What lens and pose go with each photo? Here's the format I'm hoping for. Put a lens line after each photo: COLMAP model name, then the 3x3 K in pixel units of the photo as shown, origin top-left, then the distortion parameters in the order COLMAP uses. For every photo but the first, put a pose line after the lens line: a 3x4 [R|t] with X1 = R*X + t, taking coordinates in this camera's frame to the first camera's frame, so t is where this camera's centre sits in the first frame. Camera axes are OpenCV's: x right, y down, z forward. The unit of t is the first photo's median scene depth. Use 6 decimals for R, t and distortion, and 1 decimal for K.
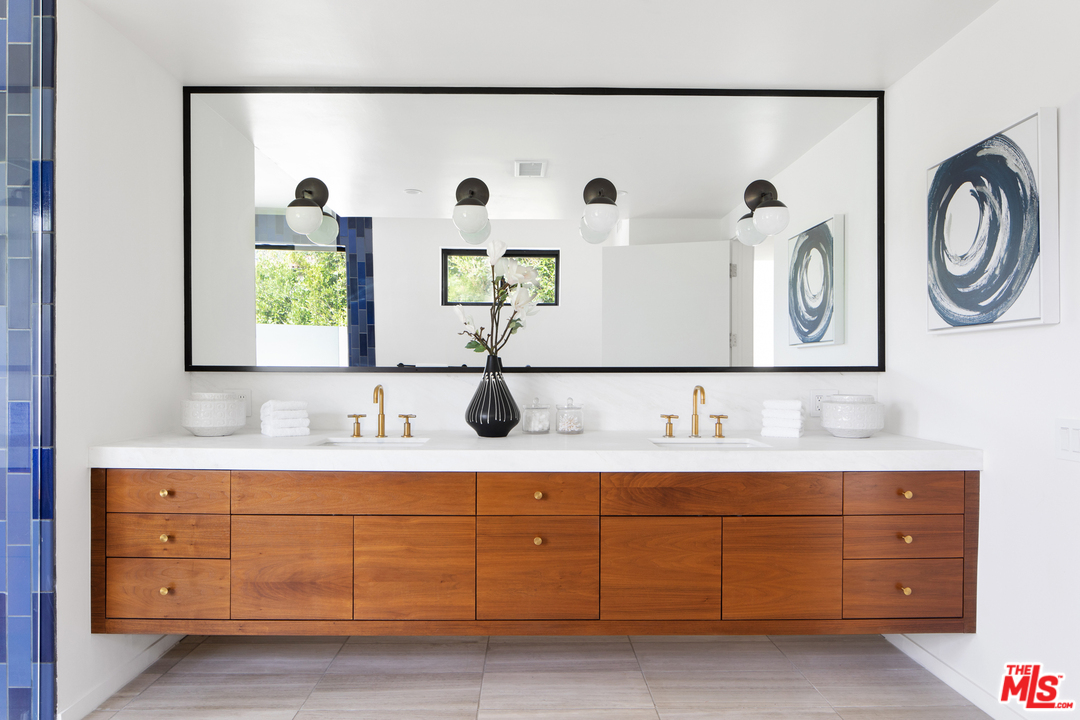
lens RADIAL K [[737.9, 0, 541.6], [0, 737.9, 380.8], [0, 0, 1]] dist [-0.000313, -0.000361]
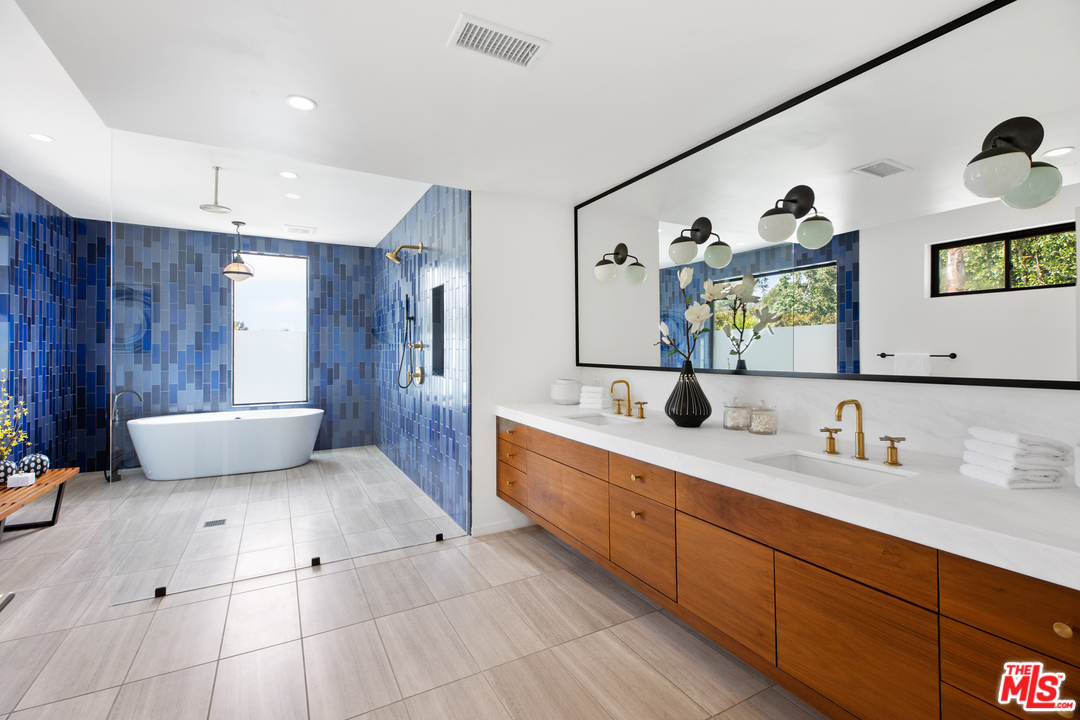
lens RADIAL K [[486.6, 0, 543.3], [0, 486.6, 352.7], [0, 0, 1]] dist [0.014569, -0.000091]
pose [[0.461468, 0.000039, -0.887157, 0.547531], [-0.008214, 0.999957, -0.004229, -0.041972], [0.887119, 0.009239, 0.461449, 0.408745]]
